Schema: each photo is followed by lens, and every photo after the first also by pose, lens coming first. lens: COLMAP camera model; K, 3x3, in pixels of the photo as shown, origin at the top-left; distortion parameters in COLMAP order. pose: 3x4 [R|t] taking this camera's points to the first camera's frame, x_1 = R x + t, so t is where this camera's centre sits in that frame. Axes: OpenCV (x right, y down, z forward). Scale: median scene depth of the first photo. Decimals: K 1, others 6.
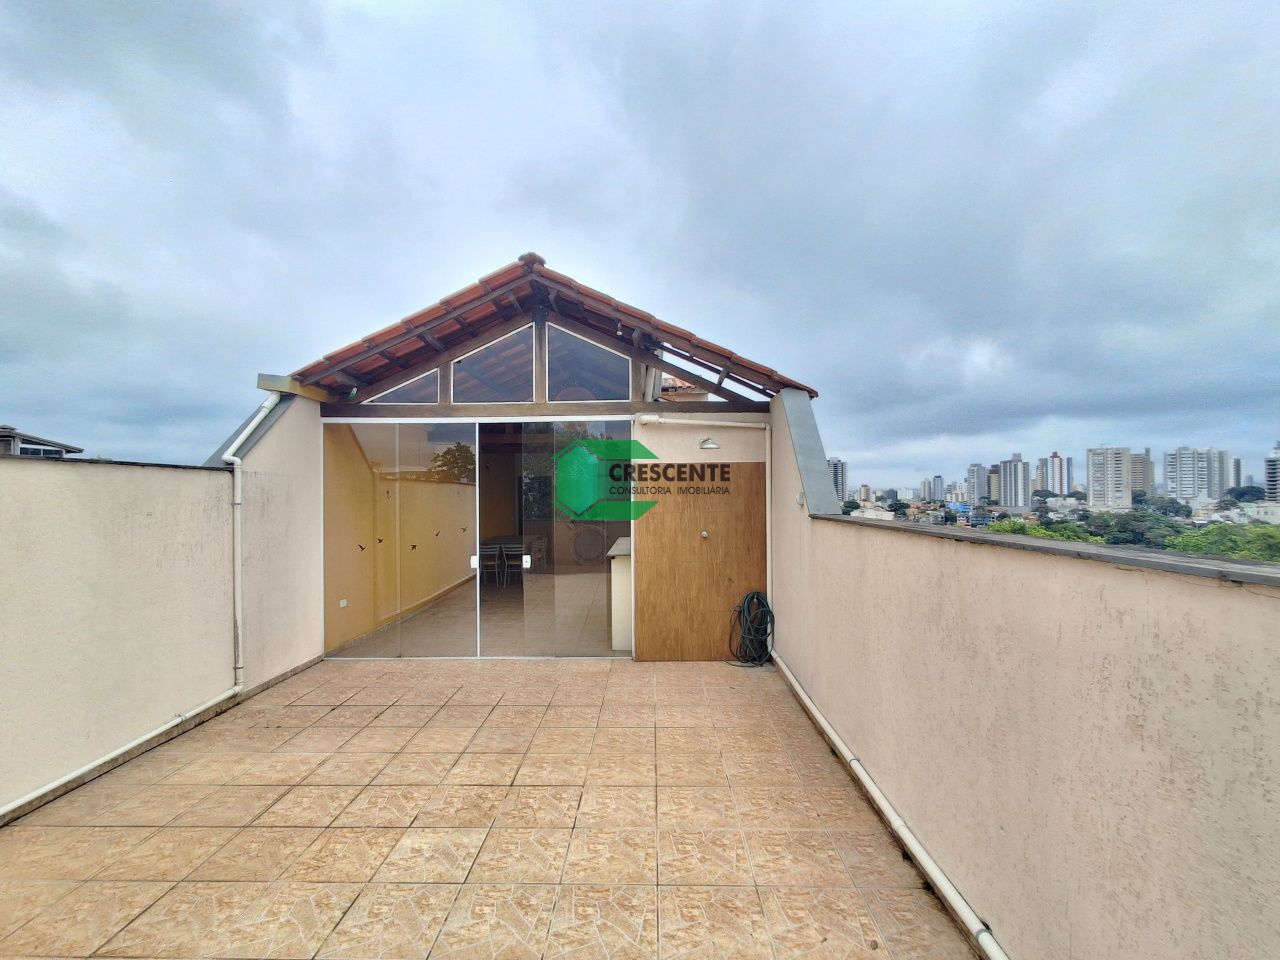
lens RADIAL K [[598.0, 0, 640.0], [0, 598.0, 480.0], [0, 0, 1]] dist [-0.020893, -0.000224]
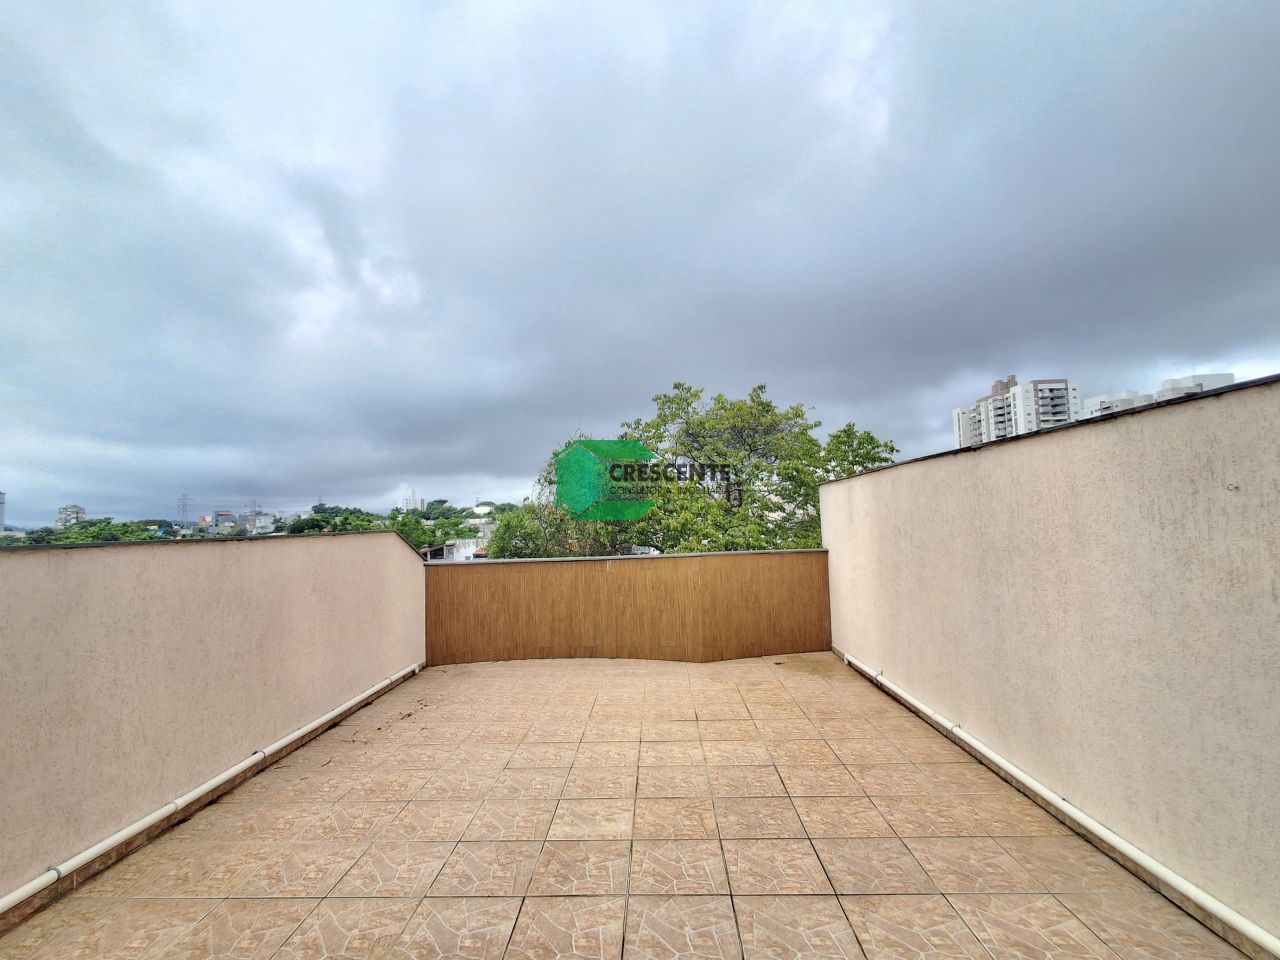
lens RADIAL K [[614.1, 0, 640.0], [0, 614.1, 480.0], [0, 0, 1]] dist [0.012509, 0.000556]
pose [[-0.999075, 0.042093, 0.008812, -0.448335], [0.041143, 0.995174, -0.089083, 0.105760], [-0.012519, -0.088638, -0.995985, 2.086719]]
